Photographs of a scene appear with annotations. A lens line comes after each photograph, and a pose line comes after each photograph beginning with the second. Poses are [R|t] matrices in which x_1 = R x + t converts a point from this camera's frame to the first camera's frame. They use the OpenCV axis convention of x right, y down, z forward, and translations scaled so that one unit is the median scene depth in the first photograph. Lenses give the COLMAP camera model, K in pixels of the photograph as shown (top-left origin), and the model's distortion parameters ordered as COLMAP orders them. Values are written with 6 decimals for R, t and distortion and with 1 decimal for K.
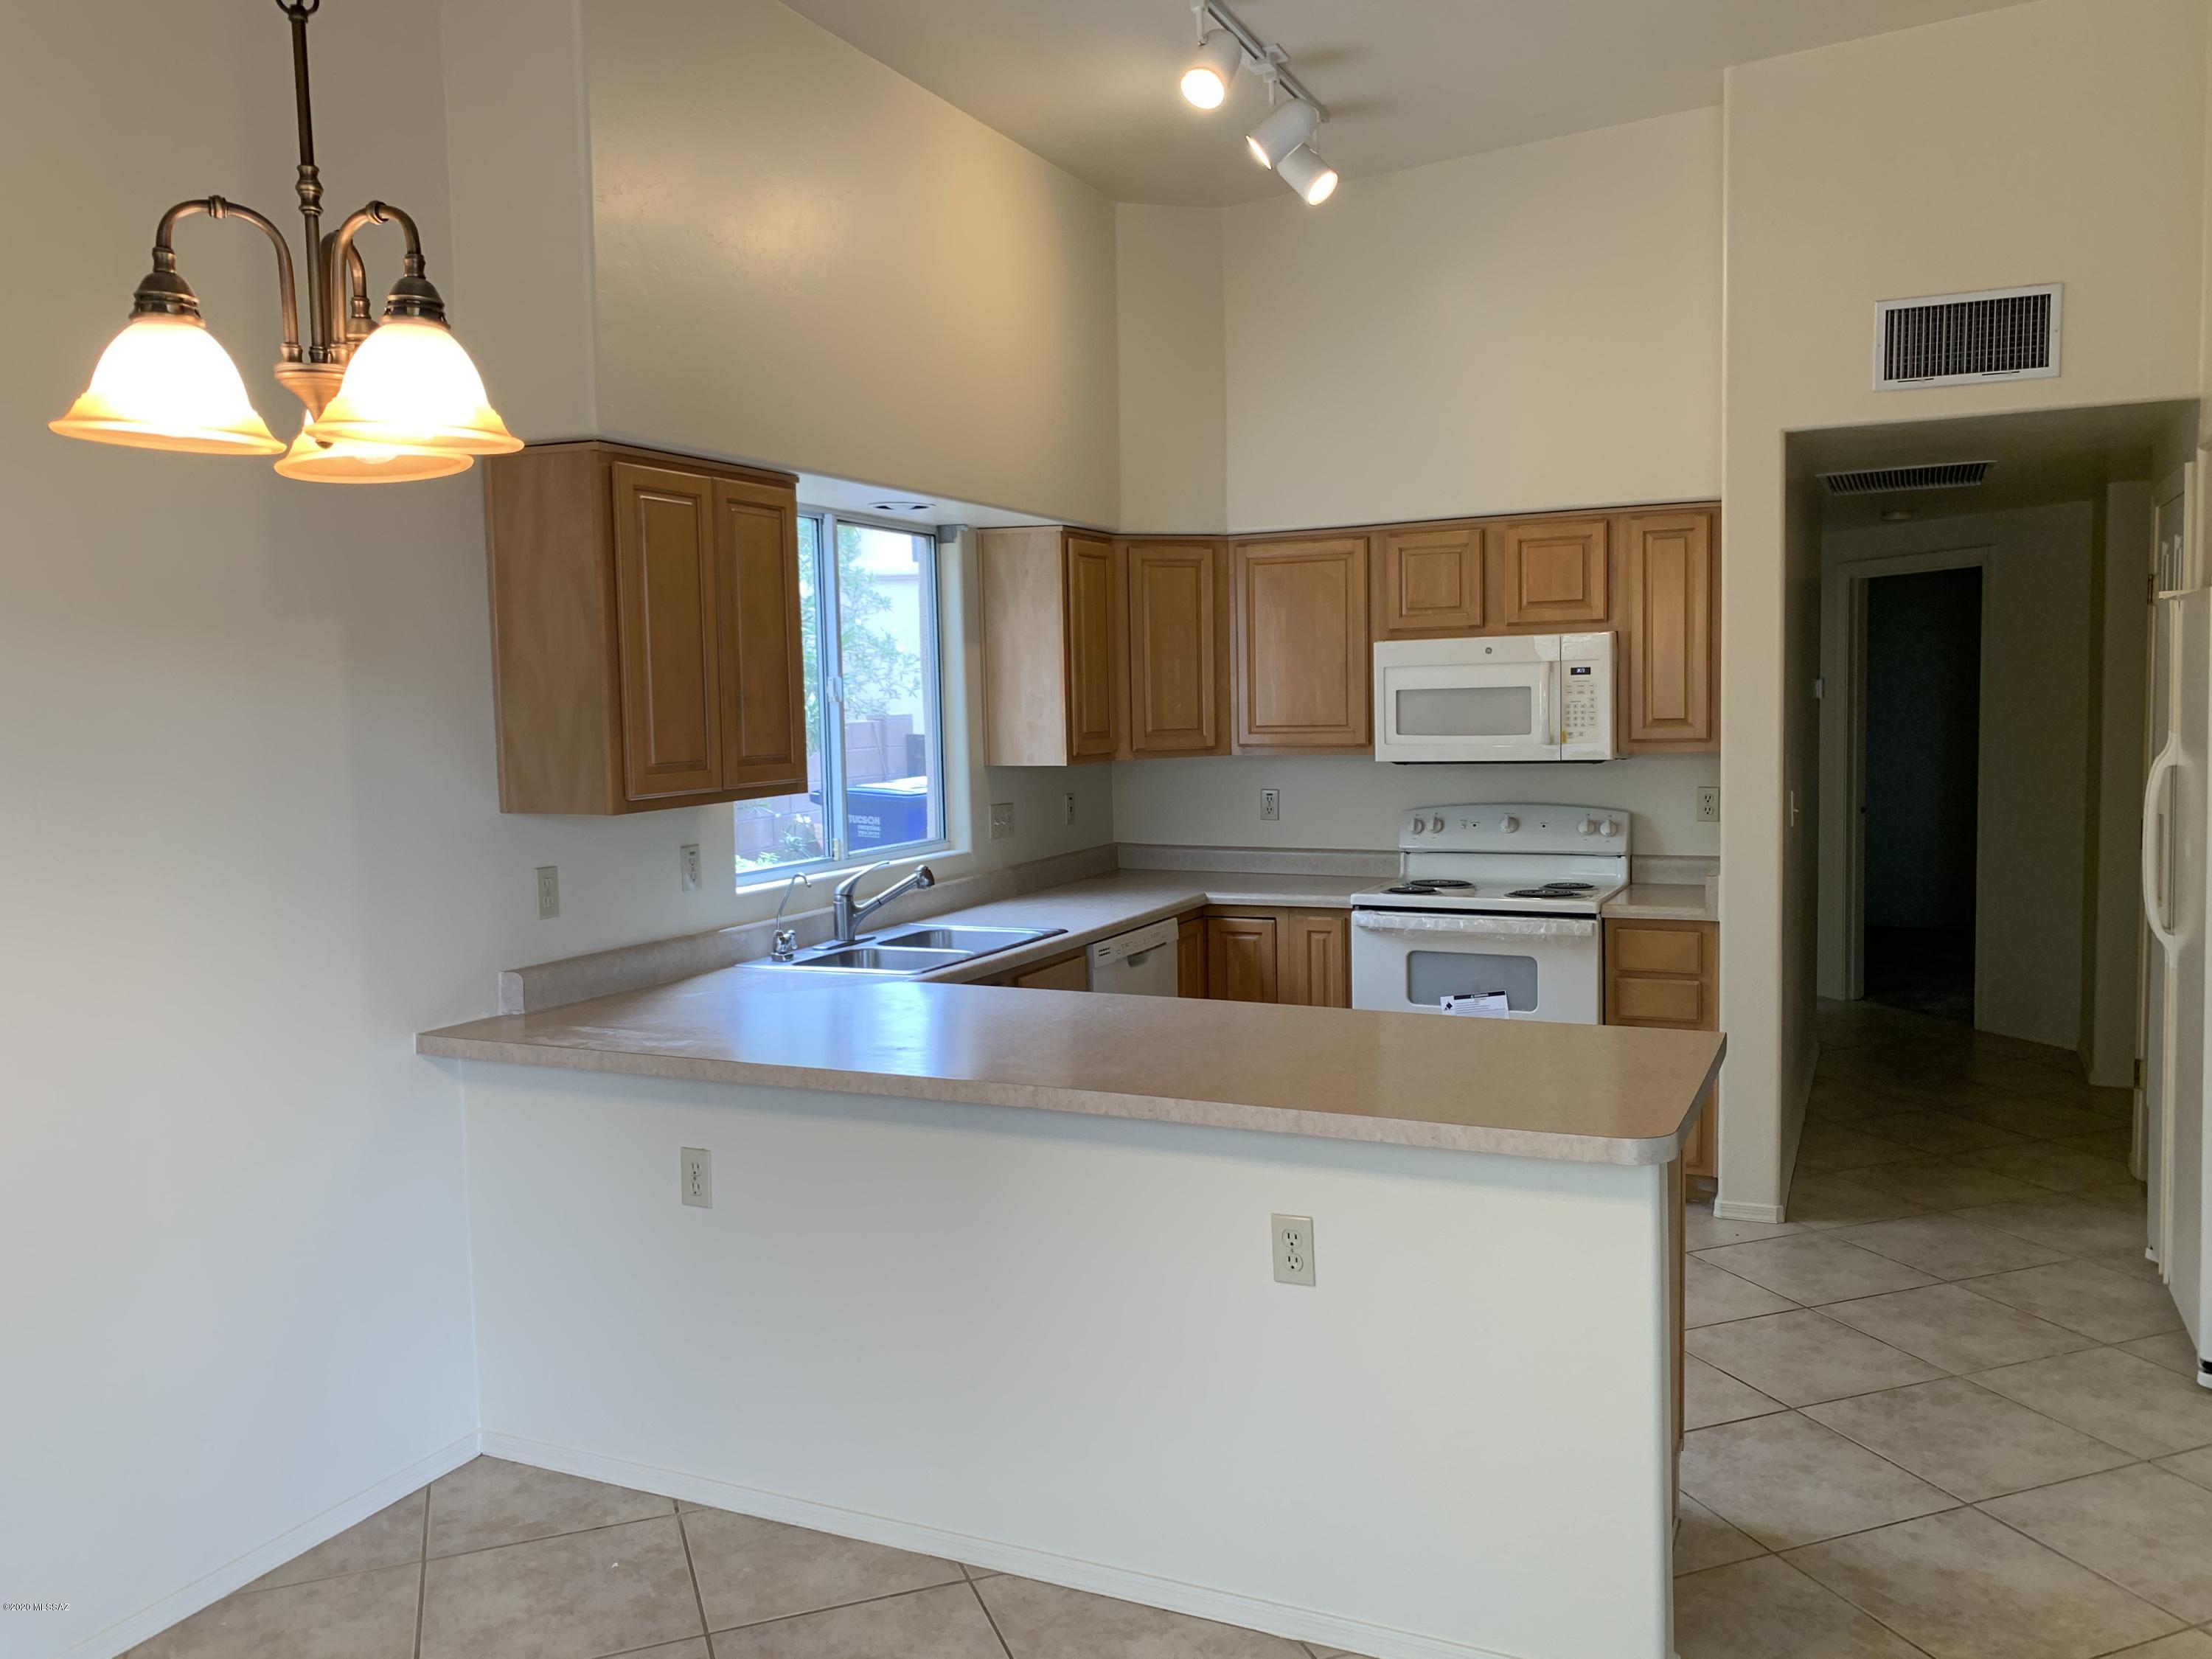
lens RADIAL K [[1711.2, 0, 1106.0], [0, 1711.2, 829.5], [0, 0, 1]] dist [0.113134, -0.204055]
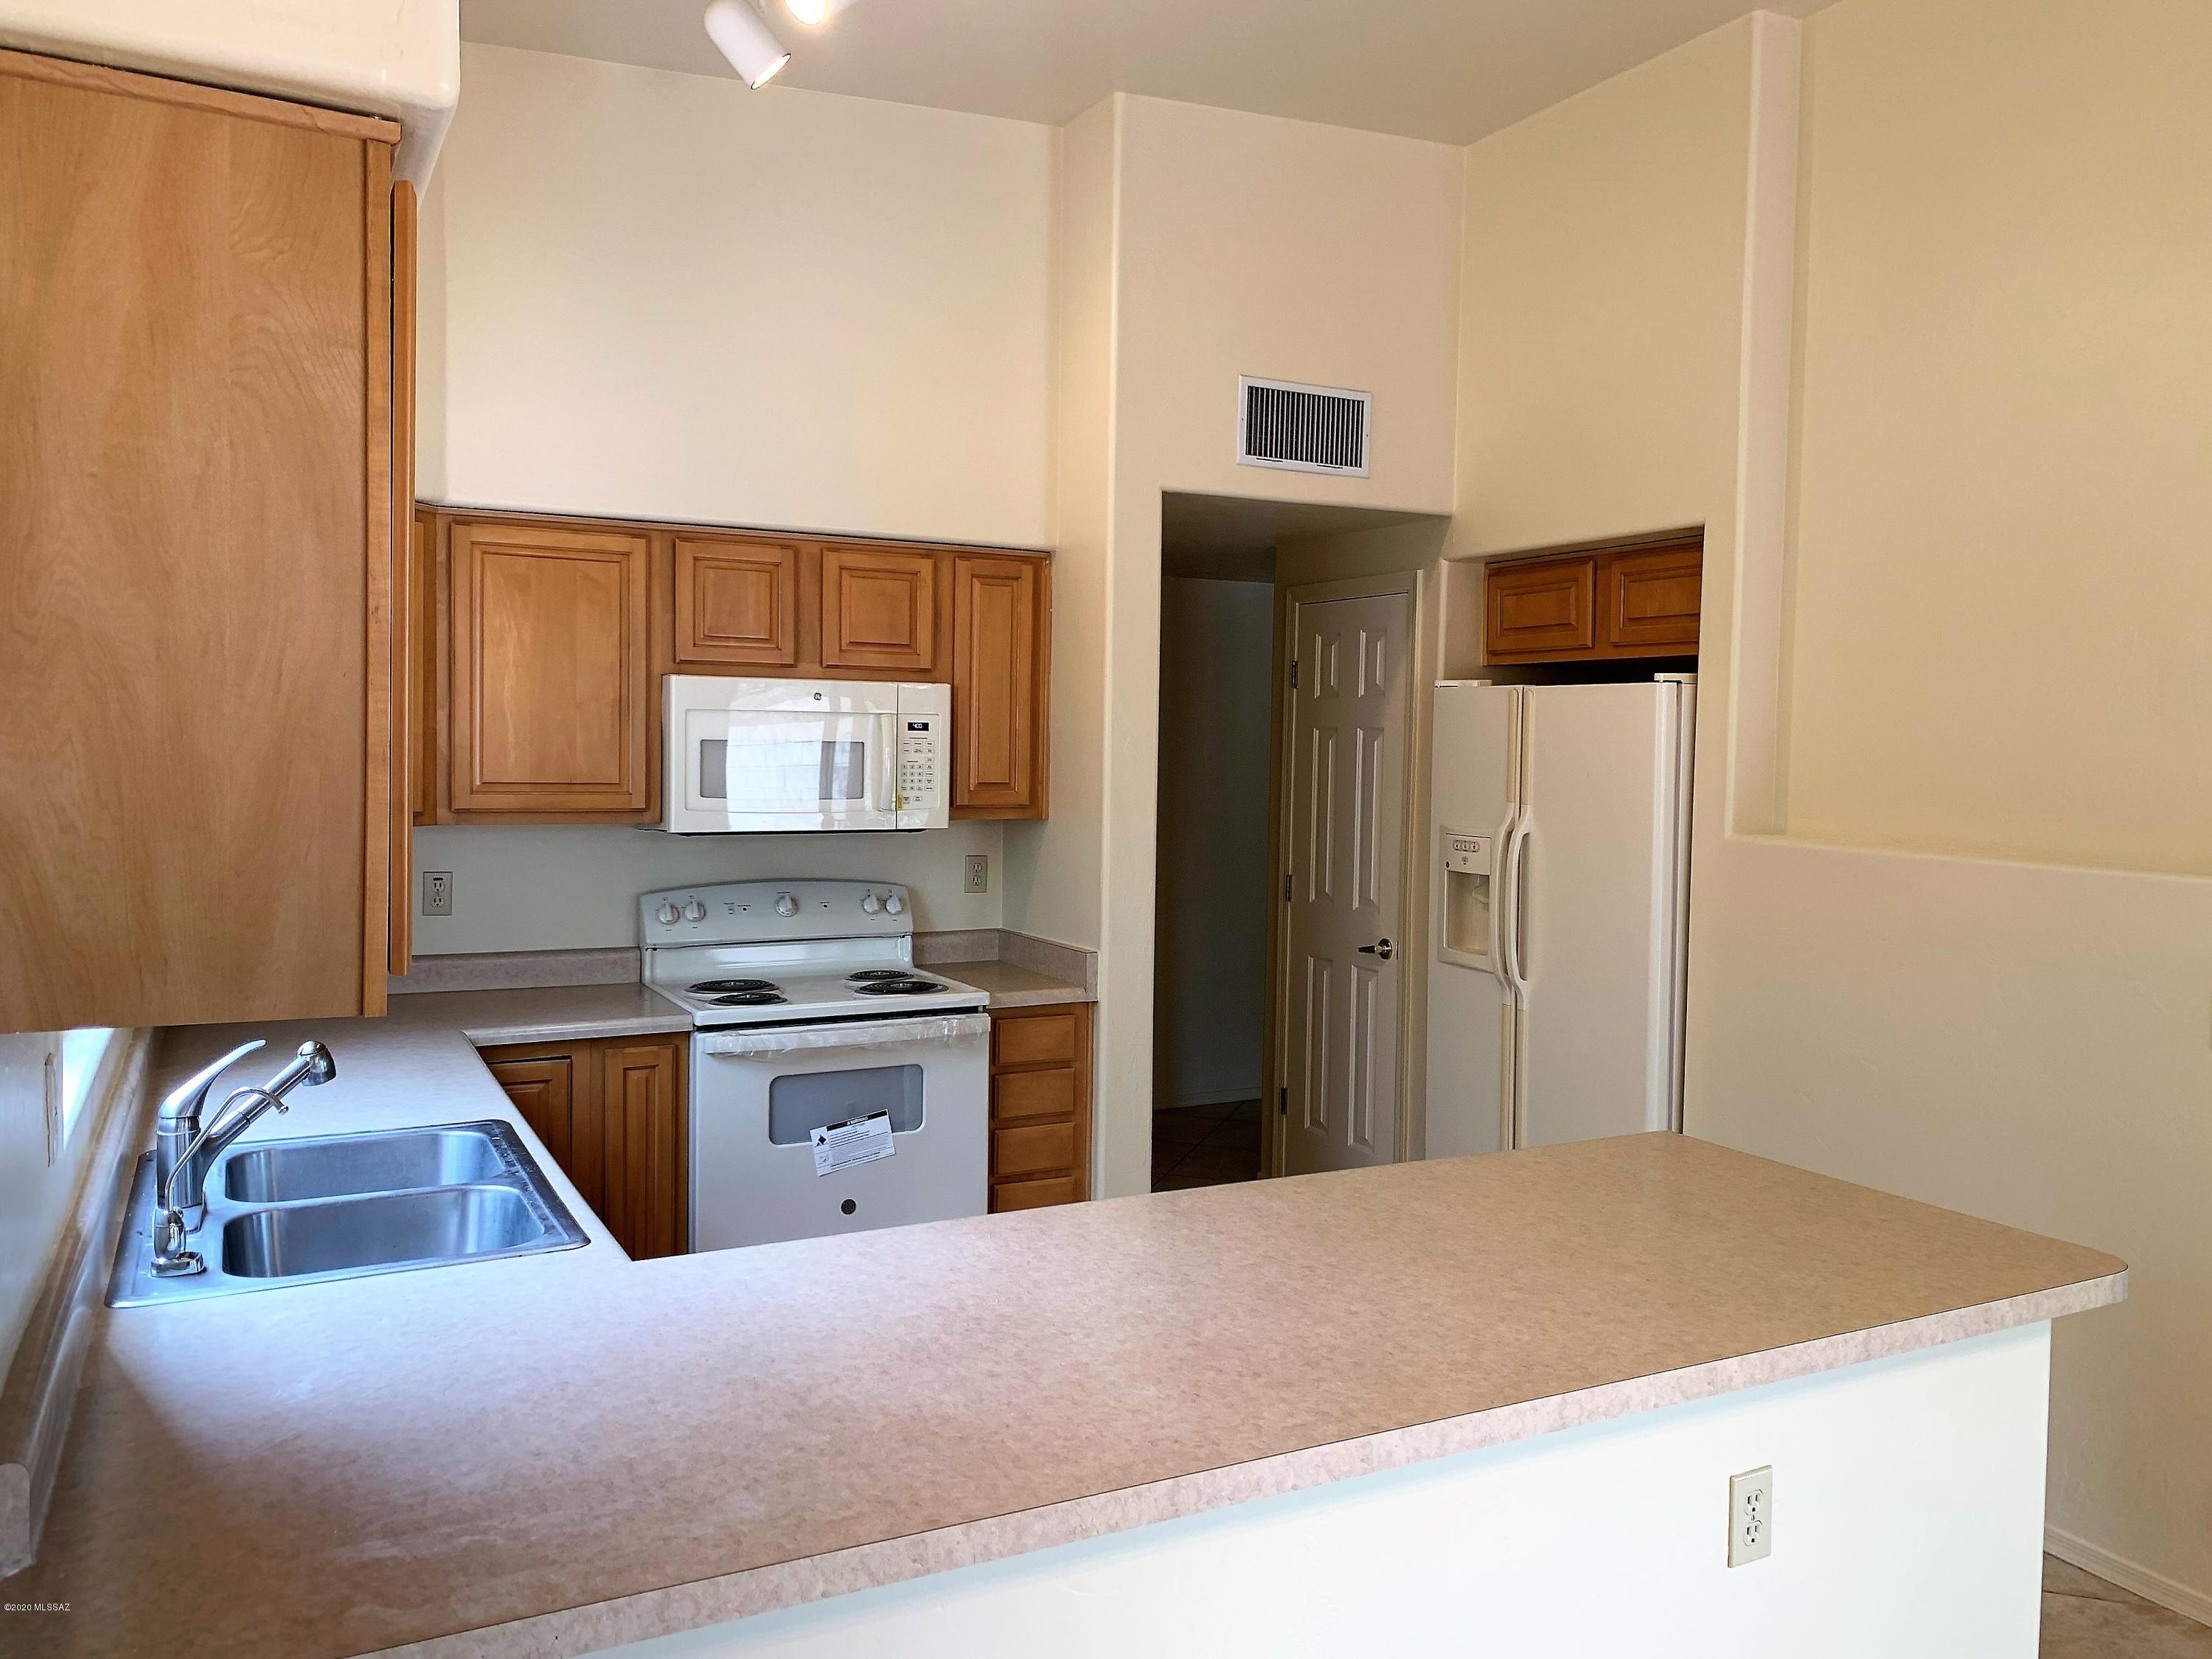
lens RADIAL K [[1711.2, 0, 1106.0], [0, 1711.2, 829.5], [0, 0, 1]] dist [0.113134, -0.204055]
pose [[0.594998, -0.016045, 0.803567, -0.358486], [0.032013, 0.999480, -0.003746, -0.033826], [-0.803089, 0.027954, 0.595203, 0.412451]]
